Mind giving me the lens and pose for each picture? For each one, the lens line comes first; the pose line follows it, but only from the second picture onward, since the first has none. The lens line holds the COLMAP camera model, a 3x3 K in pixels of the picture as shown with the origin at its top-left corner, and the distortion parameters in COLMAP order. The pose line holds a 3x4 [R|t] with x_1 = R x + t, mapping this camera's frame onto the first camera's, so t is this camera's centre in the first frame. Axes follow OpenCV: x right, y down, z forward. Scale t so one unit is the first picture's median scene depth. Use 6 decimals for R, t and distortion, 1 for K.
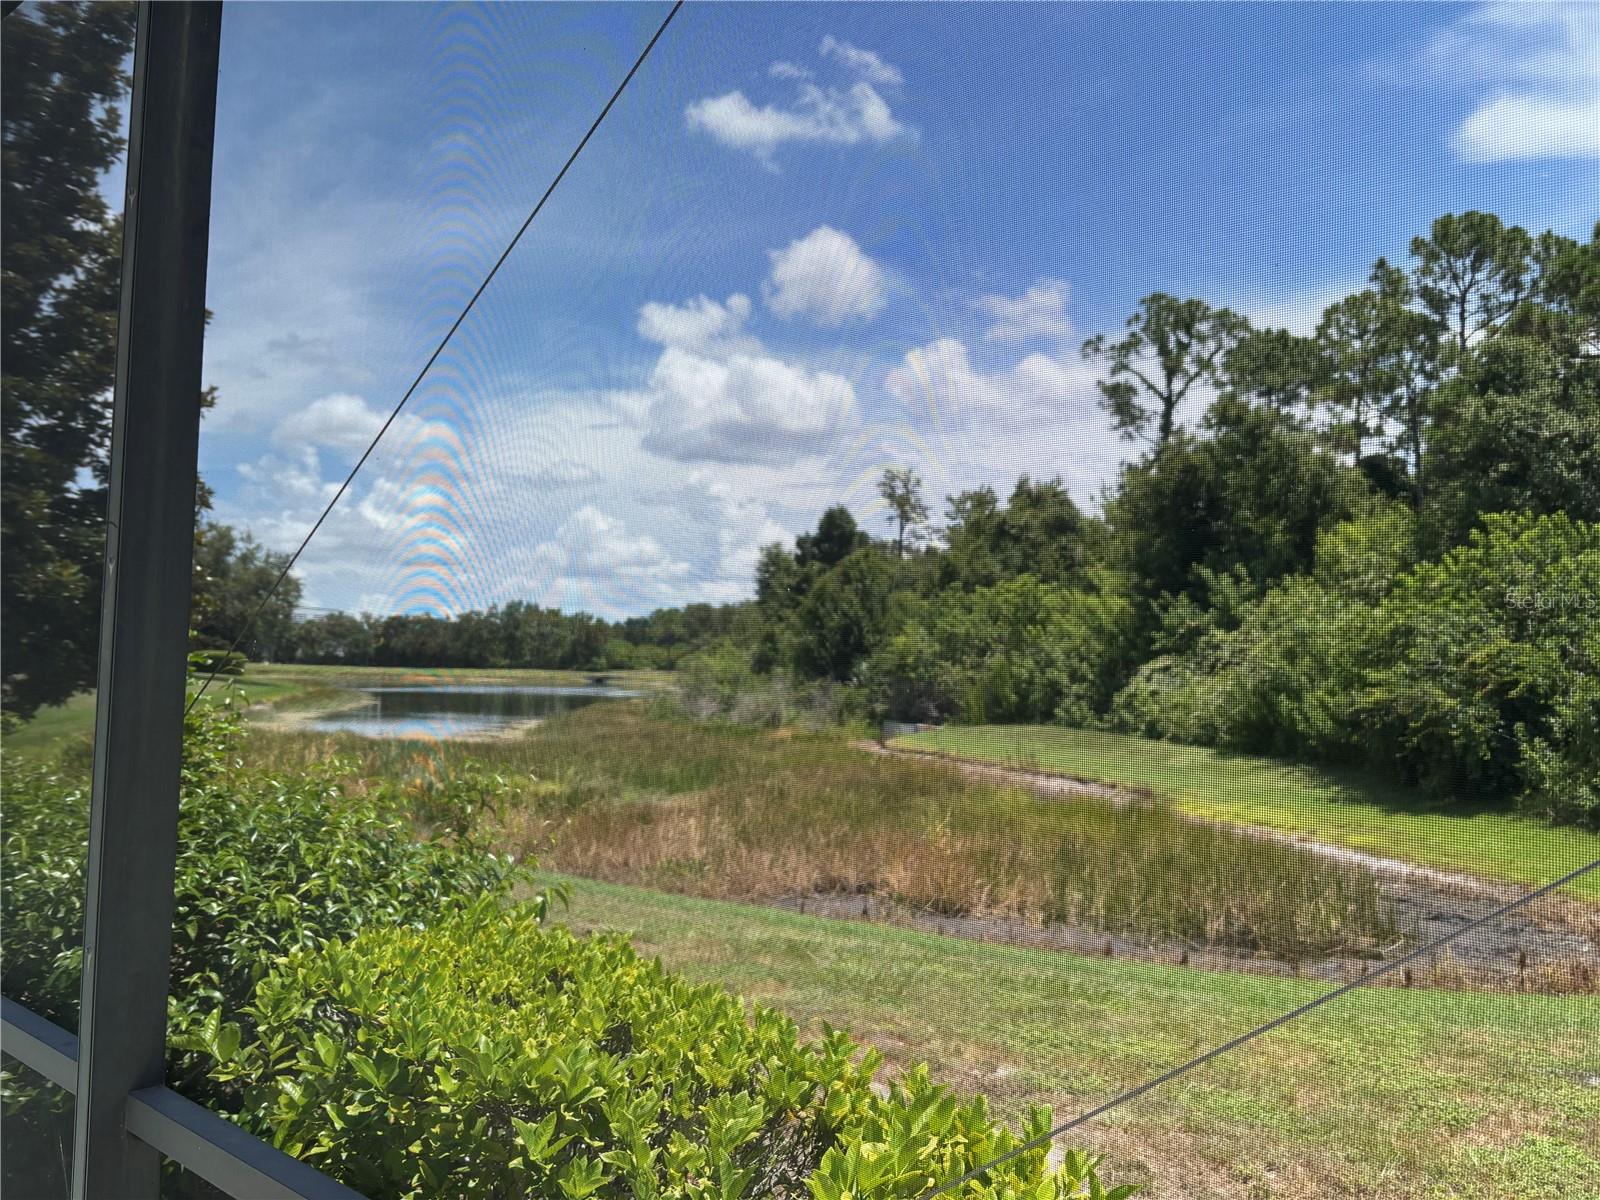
lens RADIAL K [[1205.6, 0, 807.7], [0, 1205.6, 597.7], [0, 0, 1]] dist [0.043238, -0.056170]
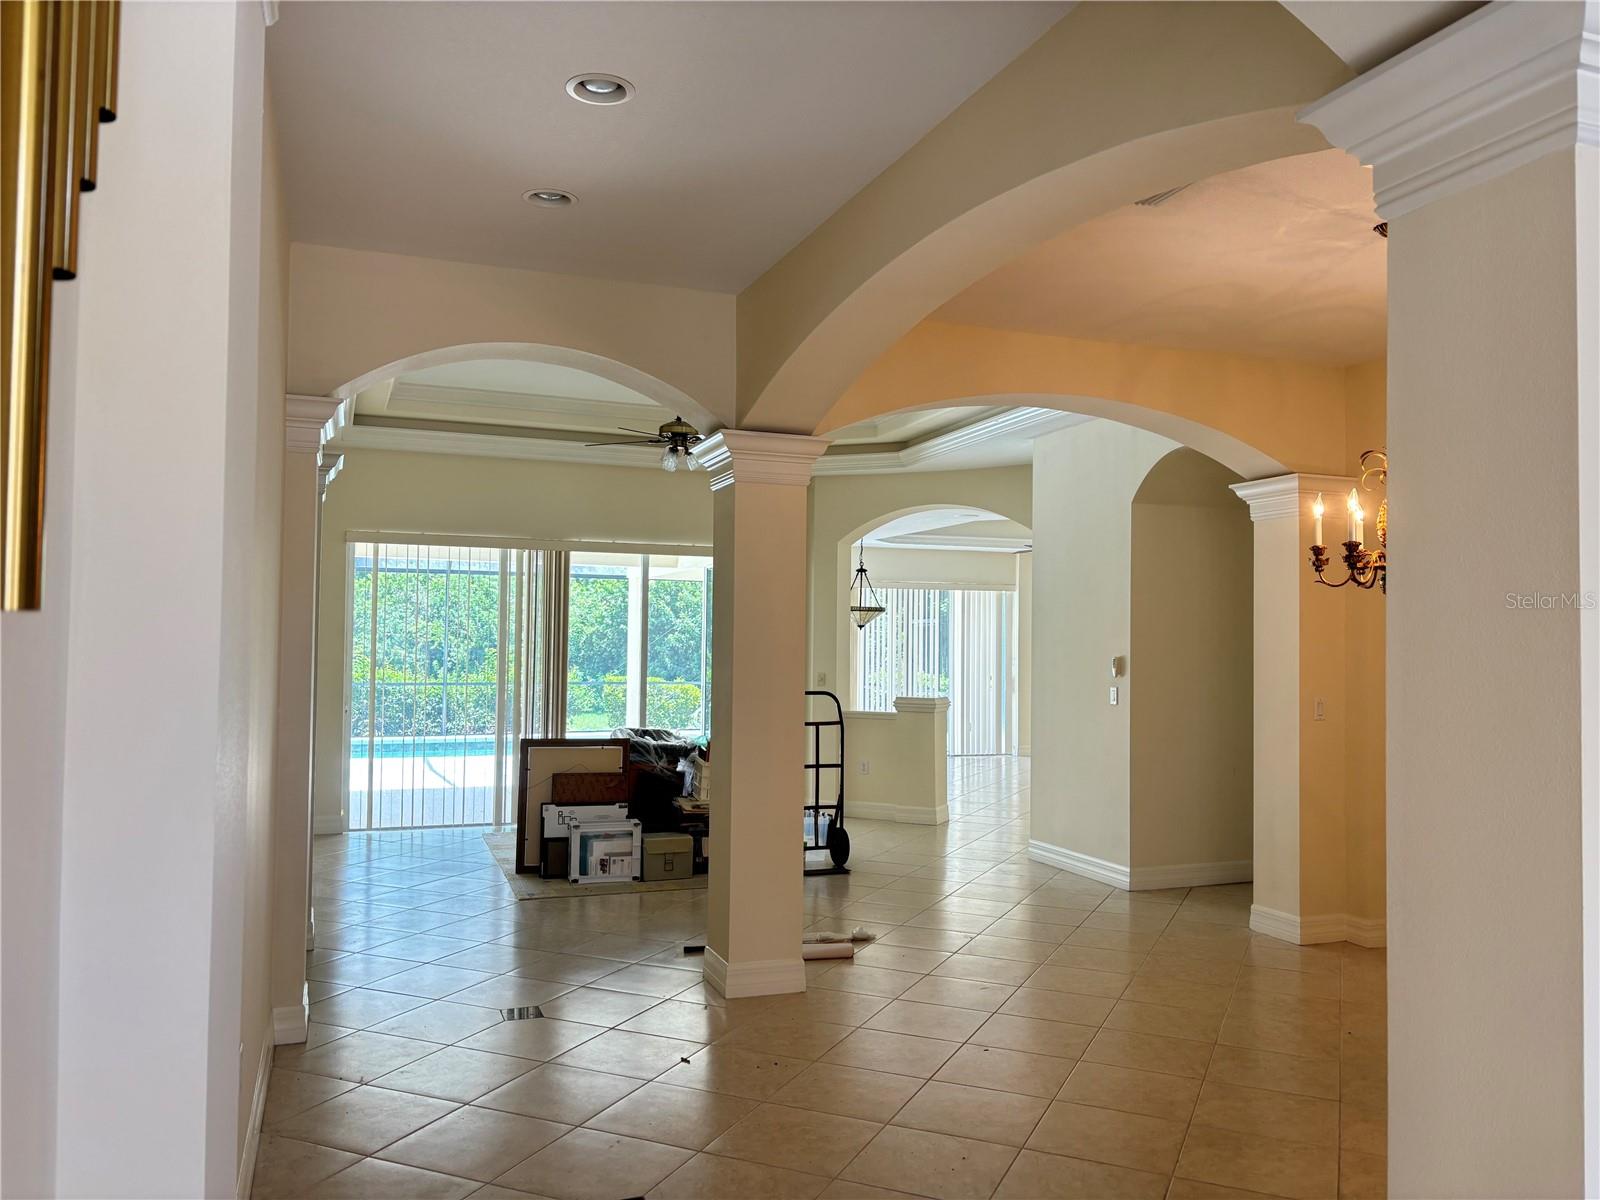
lens RADIAL K [[1205.6, 0, 797.6], [0, 1205.6, 610.1], [0, 0, 1]] dist [0.043238, -0.056170]
pose [[0.493829, 0.007068, 0.869530, -0.487369], [-0.048015, 0.998663, 0.019151, -0.029381], [-0.868232, -0.051208, 0.493508, -0.309907]]
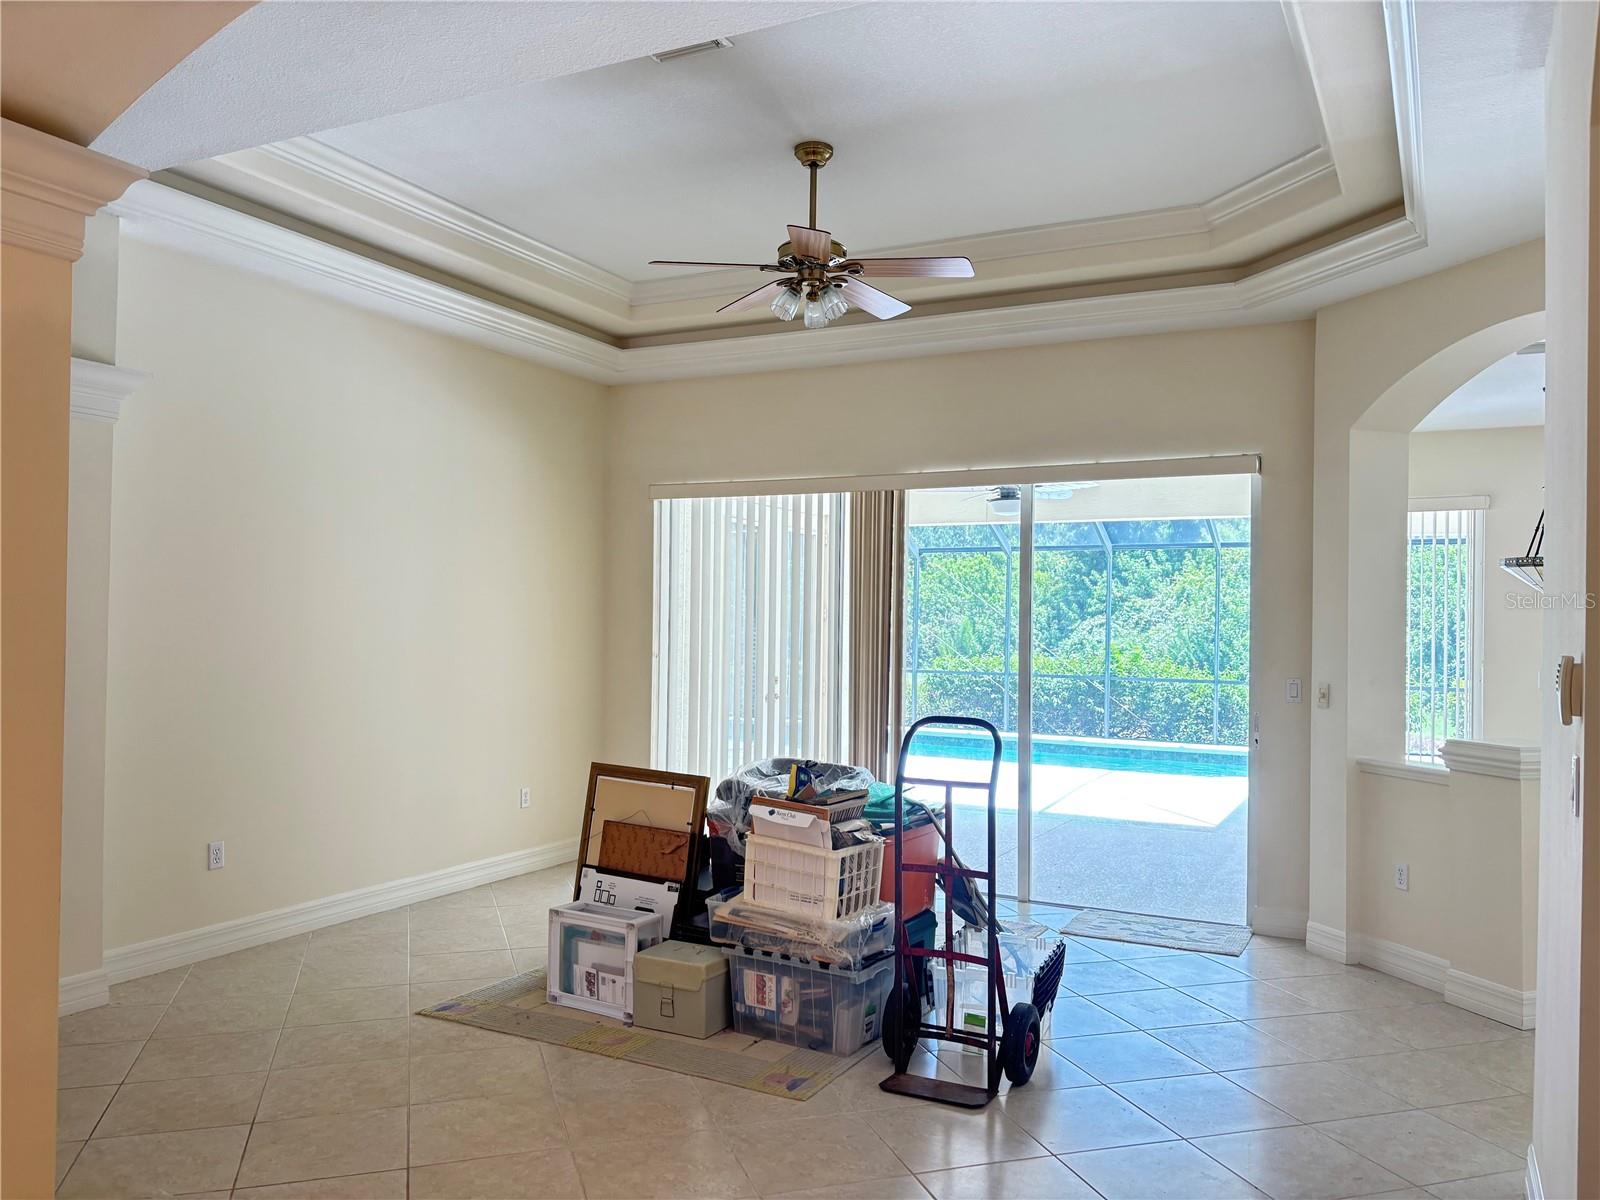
lens RADIAL K [[1205.6, 0, 799.3], [0, 1205.6, 593.9], [0, 0, 1]] dist [0.043238, -0.056170]
pose [[0.977872, -0.003353, 0.209179, -0.338524], [-0.003975, 0.999393, 0.034603, -0.025368], [-0.209168, -0.034669, 0.977265, -0.307633]]
